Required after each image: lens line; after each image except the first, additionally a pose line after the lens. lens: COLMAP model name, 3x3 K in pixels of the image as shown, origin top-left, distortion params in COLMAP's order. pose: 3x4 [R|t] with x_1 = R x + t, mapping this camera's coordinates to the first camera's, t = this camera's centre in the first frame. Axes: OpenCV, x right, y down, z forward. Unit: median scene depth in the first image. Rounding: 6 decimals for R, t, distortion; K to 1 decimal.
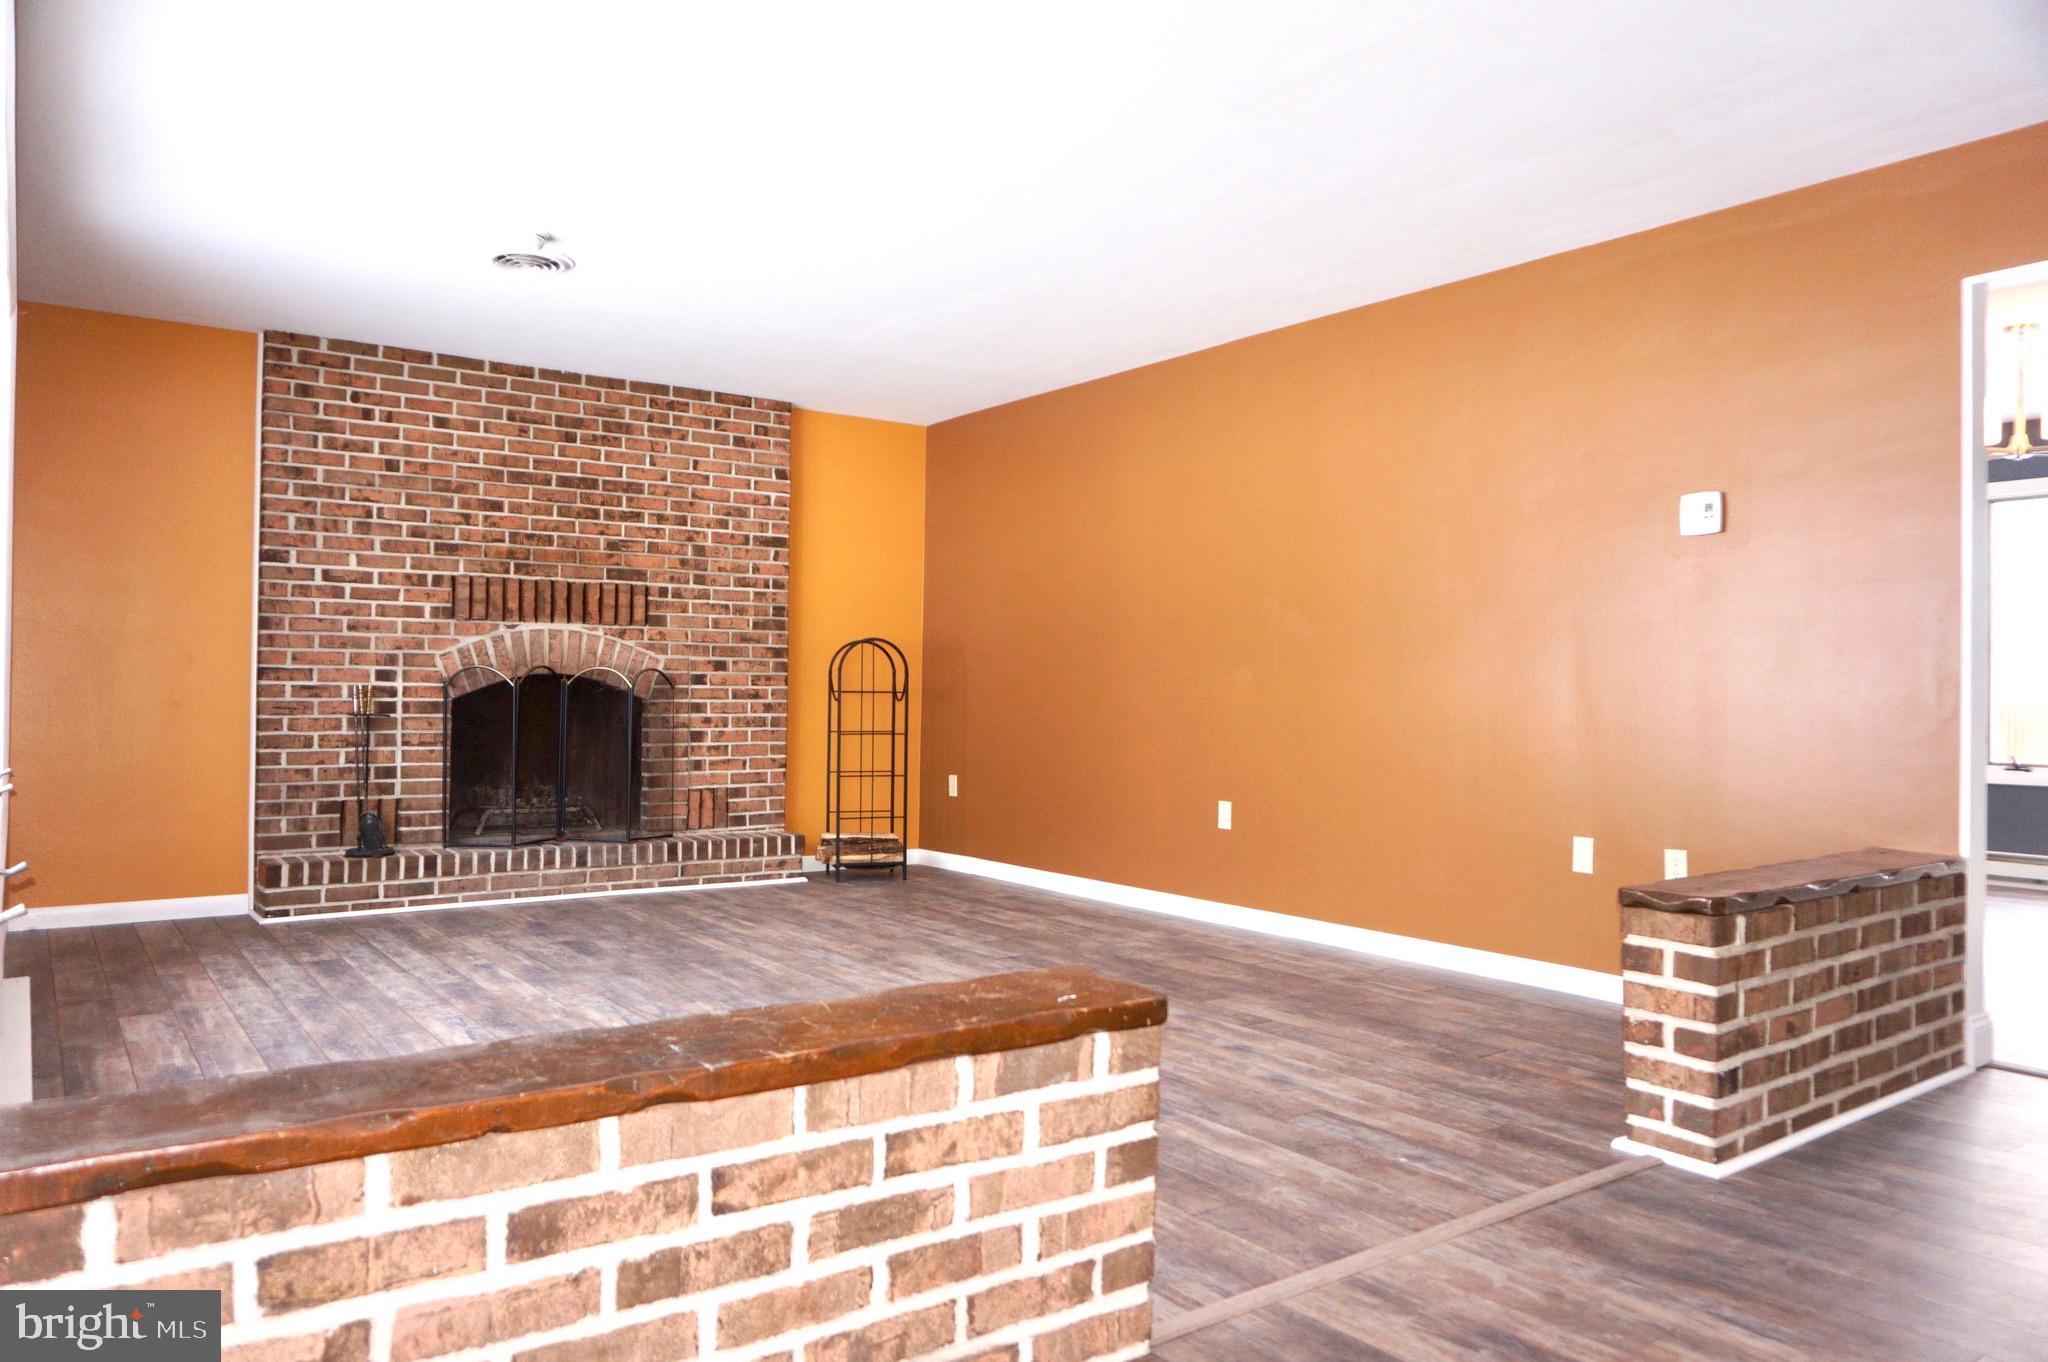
lens RADIAL K [[1384.2, 0, 1015.1], [0, 1384.2, 676.7], [0, 0, 1]] dist [-0.046527, 0.036764]
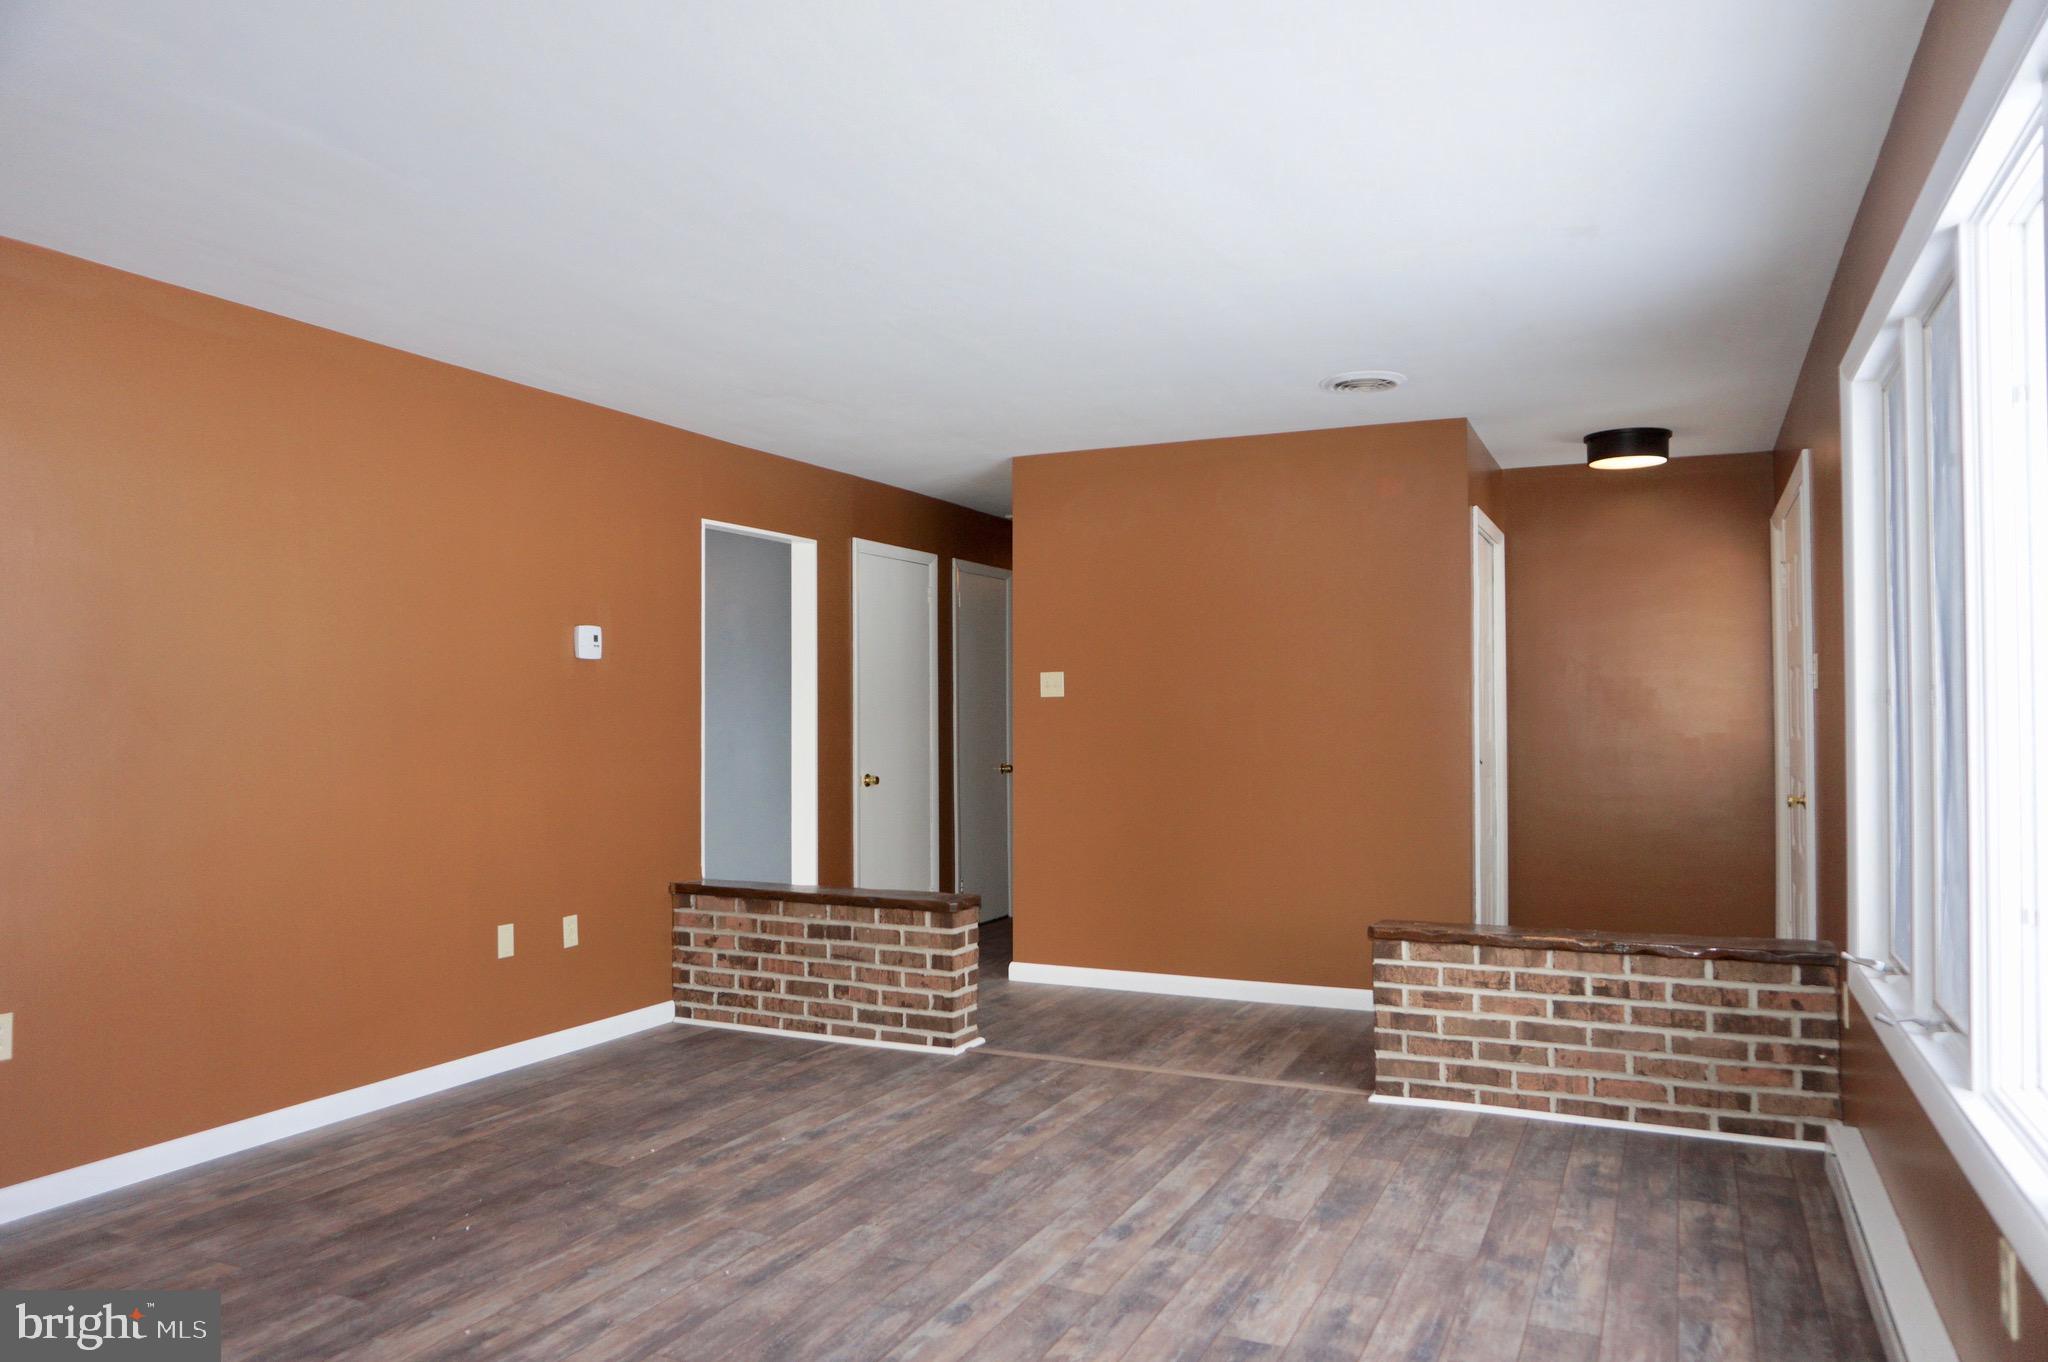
lens RADIAL K [[1384.2, 0, 1015.1], [0, 1384.2, 676.7], [0, 0, 1]] dist [-0.046527, 0.036764]
pose [[-0.471100, 0.016789, 0.881920, -0.528576], [-0.007692, 0.999703, -0.023139, -0.041210], [-0.882046, -0.017684, -0.470831, 0.829039]]
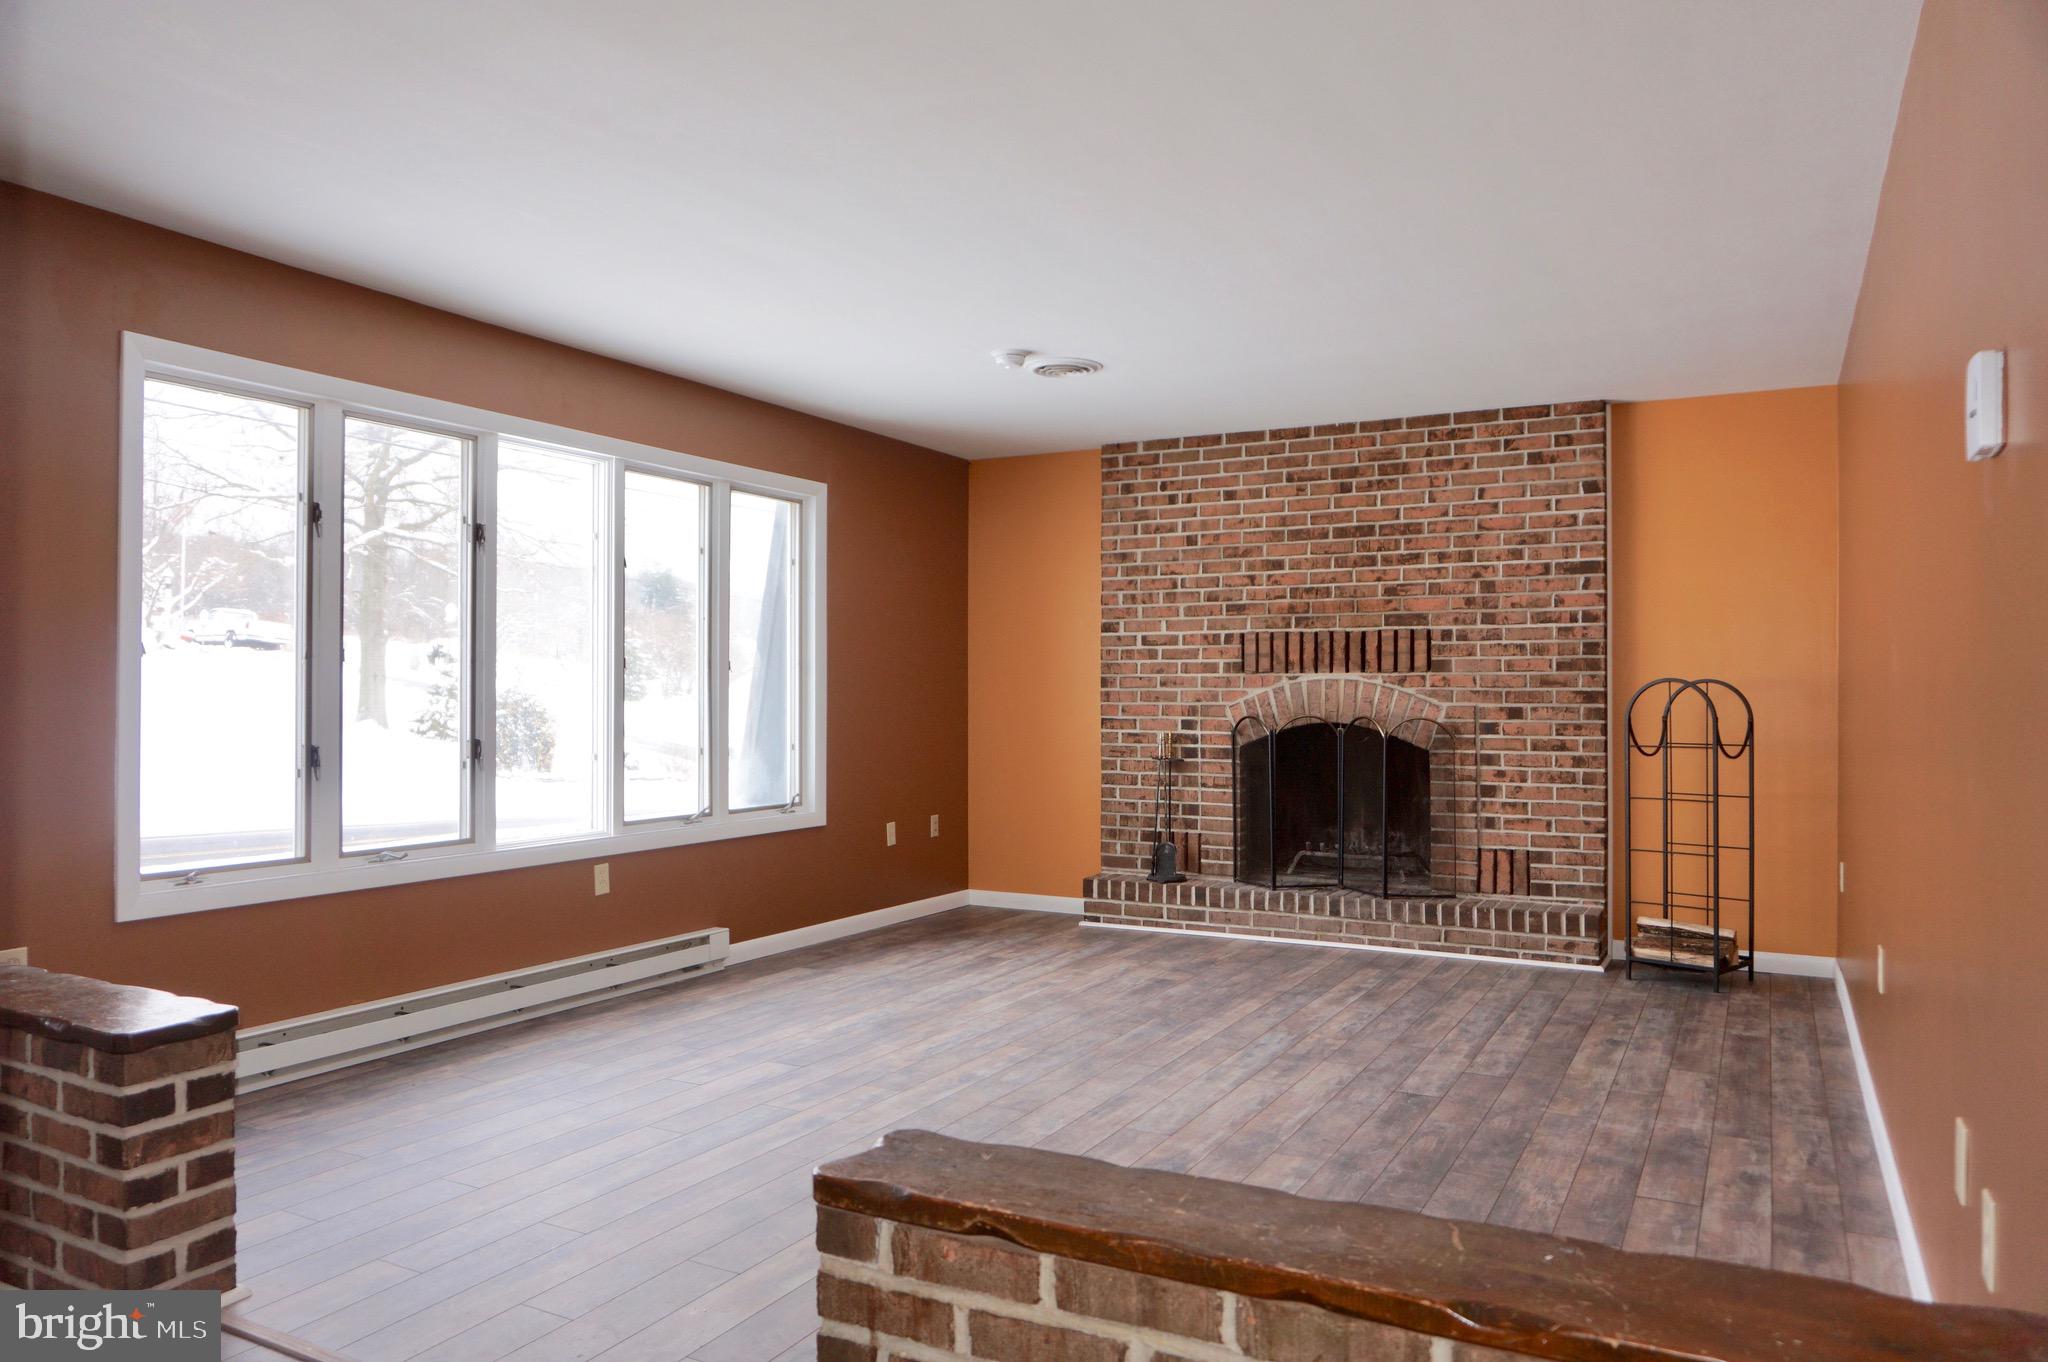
lens RADIAL K [[1377.8, 0, 1038.9], [0, 1377.8, 679.6], [0, 0, 1]] dist [-0.026414, -0.000207]
pose [[0.438375, -0.018115, -0.898609, 0.496792], [0.010706, 0.999831, -0.014933, -0.021755], [0.898728, -0.003075, 0.438495, 0.369066]]
